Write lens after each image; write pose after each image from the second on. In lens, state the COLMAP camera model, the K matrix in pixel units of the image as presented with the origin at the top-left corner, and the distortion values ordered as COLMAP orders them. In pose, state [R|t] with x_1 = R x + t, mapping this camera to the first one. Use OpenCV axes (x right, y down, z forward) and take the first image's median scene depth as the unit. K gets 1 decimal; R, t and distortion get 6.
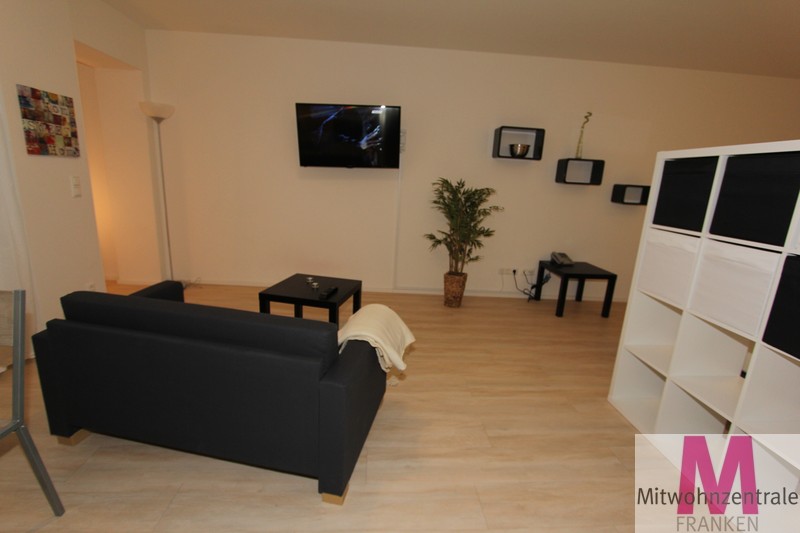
lens RADIAL K [[371.7, 0, 404.3], [0, 371.7, 265.5], [0, 0, 1]] dist [-0.009300, 0.000035]
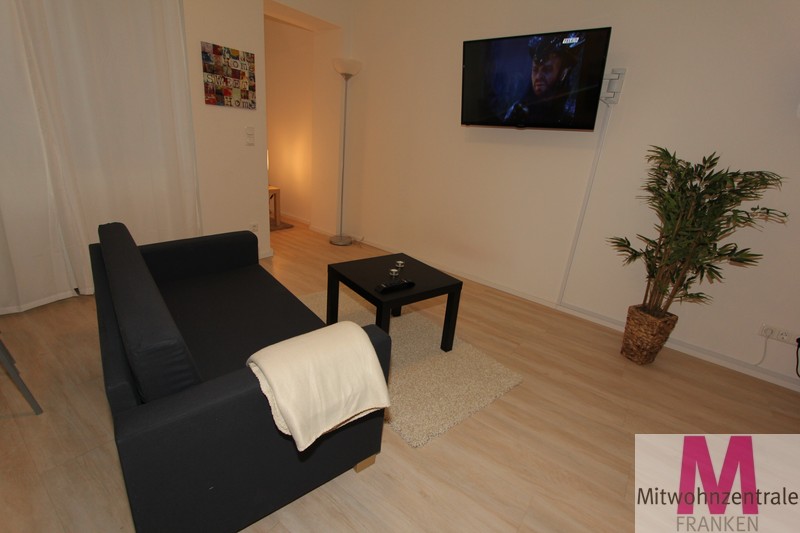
lens RADIAL K [[371.7, 0, 404.3], [0, 371.7, 265.5], [0, 0, 1]] dist [-0.009300, 0.000035]
pose [[0.763032, 0.234506, -0.602319, 0.256205], [-0.198726, 0.971841, 0.126624, -0.066870], [0.615053, 0.023078, 0.788148, 0.409826]]
